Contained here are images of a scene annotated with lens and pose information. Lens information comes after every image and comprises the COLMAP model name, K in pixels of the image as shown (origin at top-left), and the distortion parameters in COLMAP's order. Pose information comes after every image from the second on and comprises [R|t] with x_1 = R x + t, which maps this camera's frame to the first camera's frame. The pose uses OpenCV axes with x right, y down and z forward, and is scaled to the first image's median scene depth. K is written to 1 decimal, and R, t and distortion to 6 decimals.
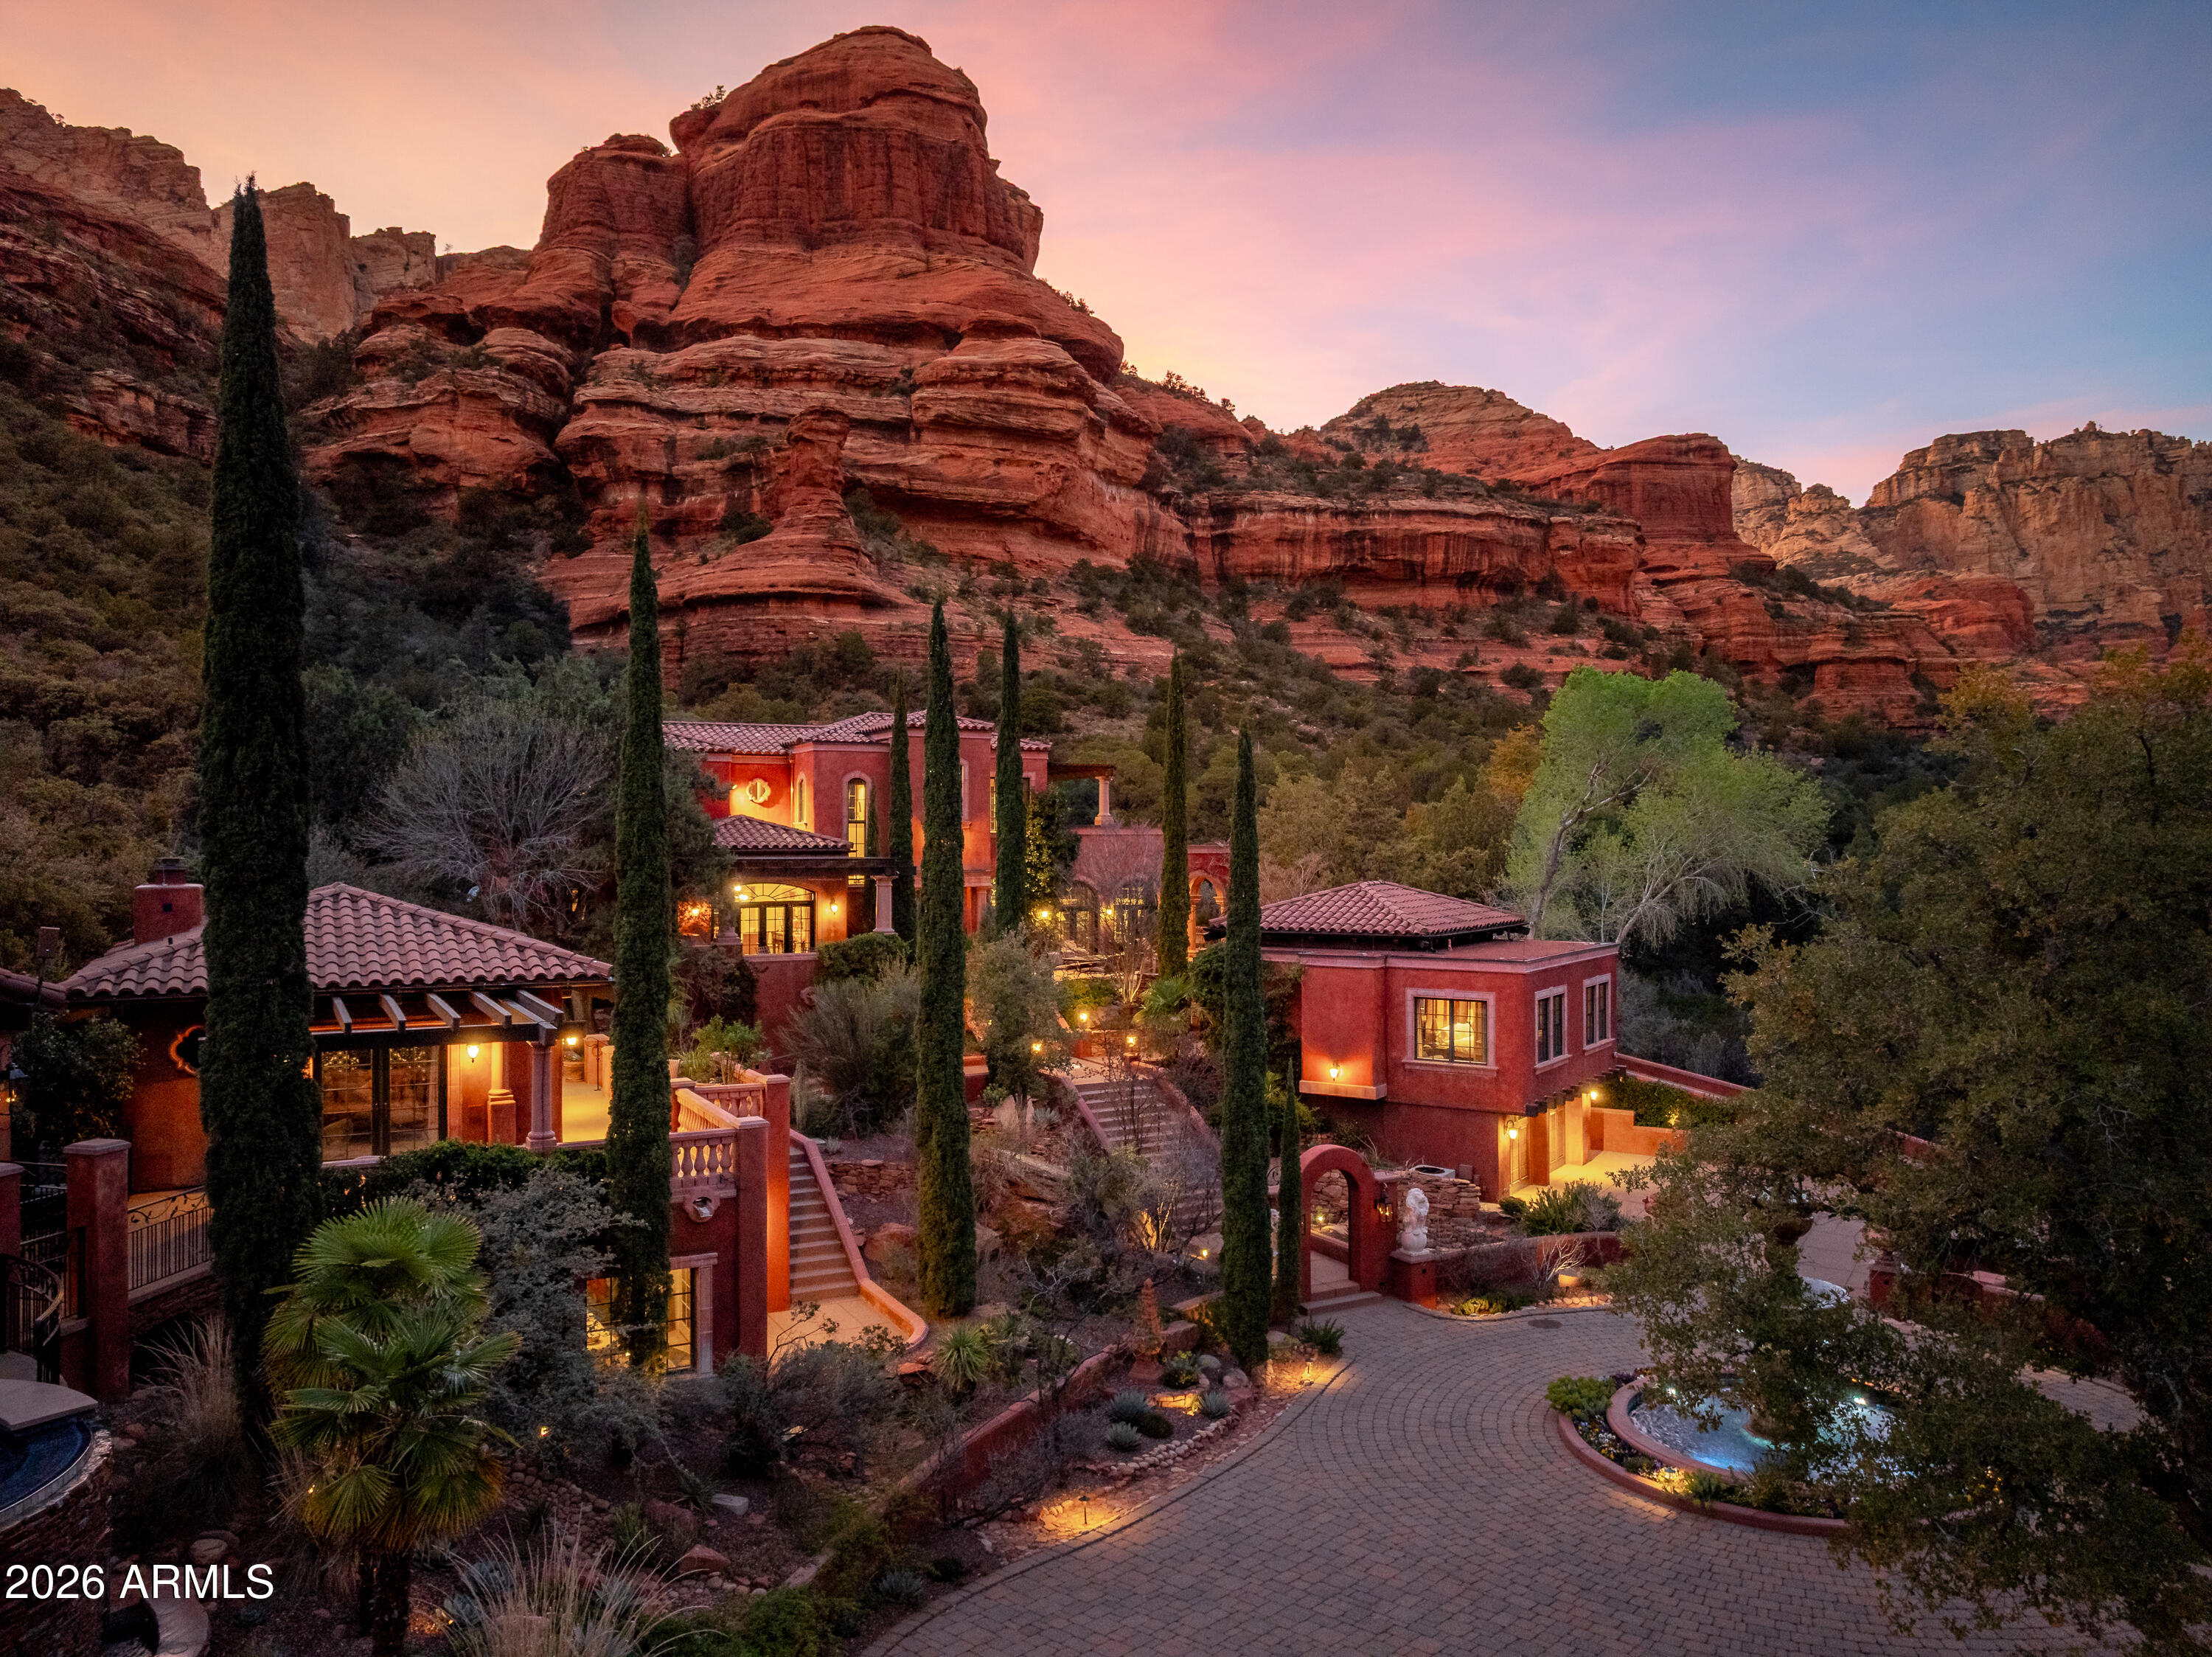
lens RADIAL K [[1557.6, 0, 1110.7], [0, 1557.6, 826.1], [0, 0, 1]] dist [-0.004994, -0.074479]
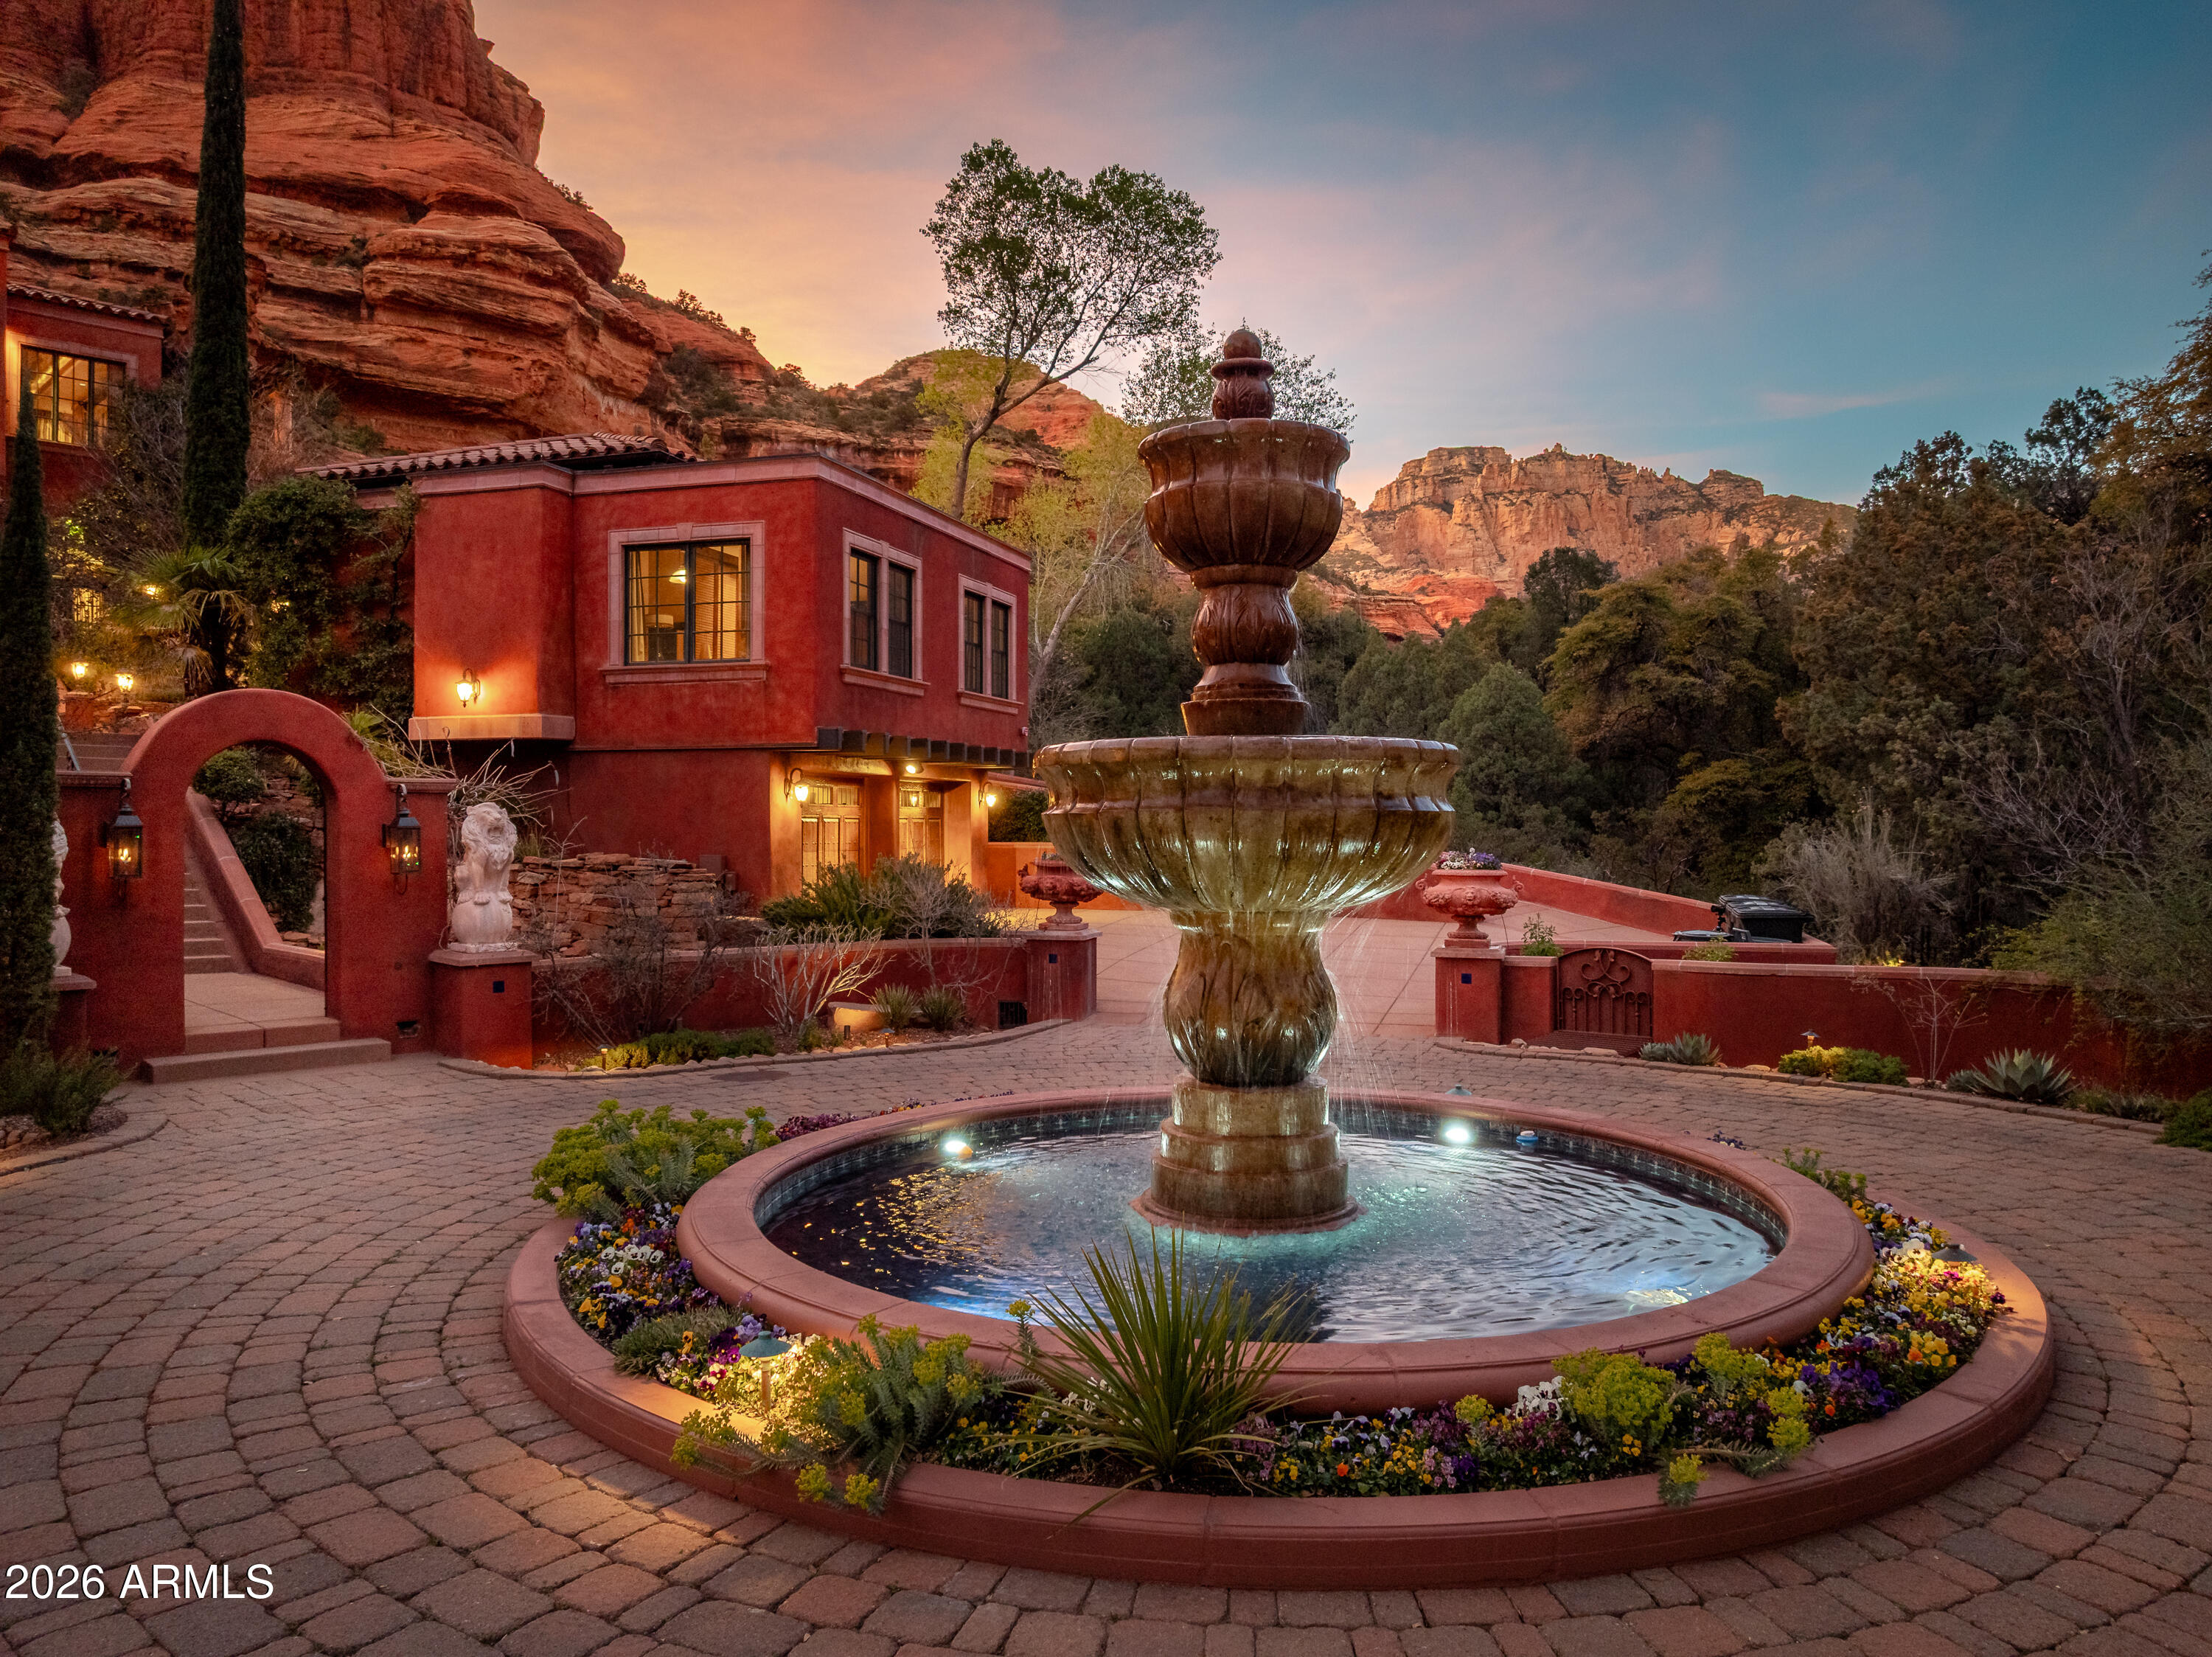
lens RADIAL K [[1566.5, 0, 1110.2], [0, 1566.5, 825.0], [0, 0, 1]] dist [-0.054370, 0.028461]
pose [[0.957850, 0.001205, 0.287268, 0.021737], [-0.004198, 0.999943, 0.009803, 0.021319], [-0.287239, -0.010596, 0.957800, 0.048379]]
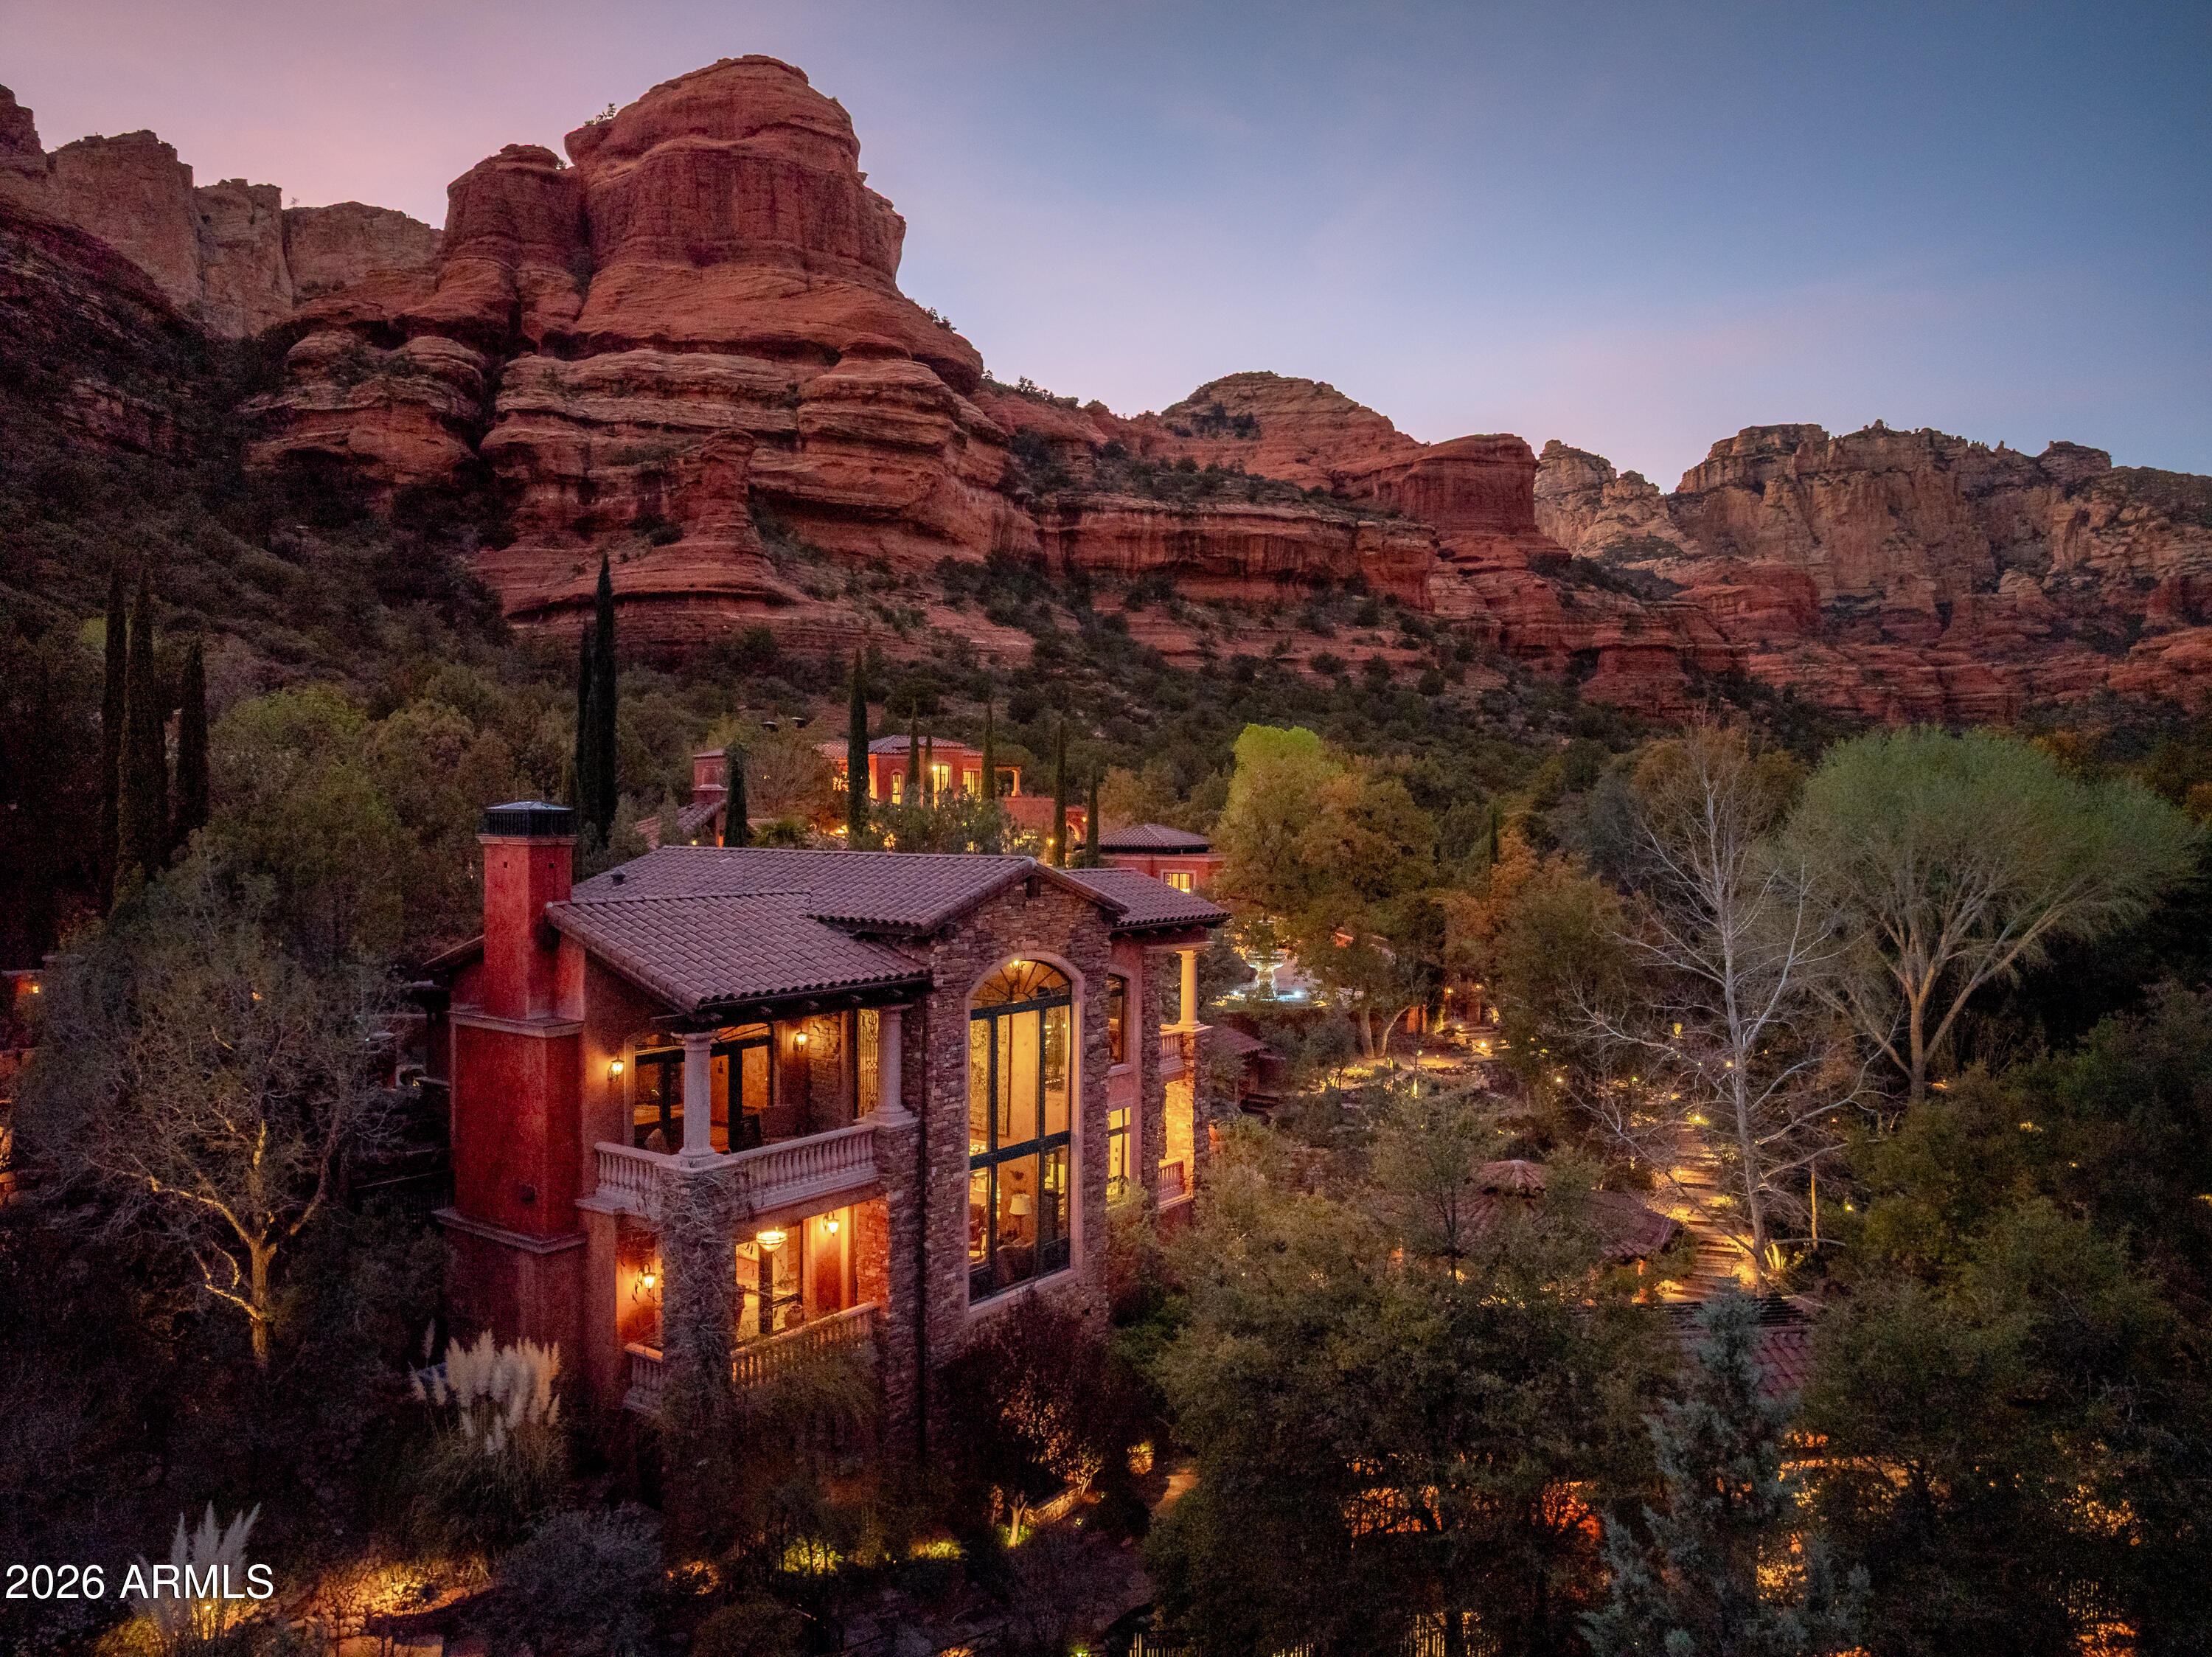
lens RADIAL K [[1561.6, 0, 1116.3], [0, 1561.6, 826.1], [0, 0, 1]] dist [-0.021004, -0.035364]
pose [[0.994389, 0.006592, 0.105578, -0.013341], [-0.009094, 0.999689, 0.023233, -0.001439], [-0.105392, -0.024063, 0.994140, -0.141877]]
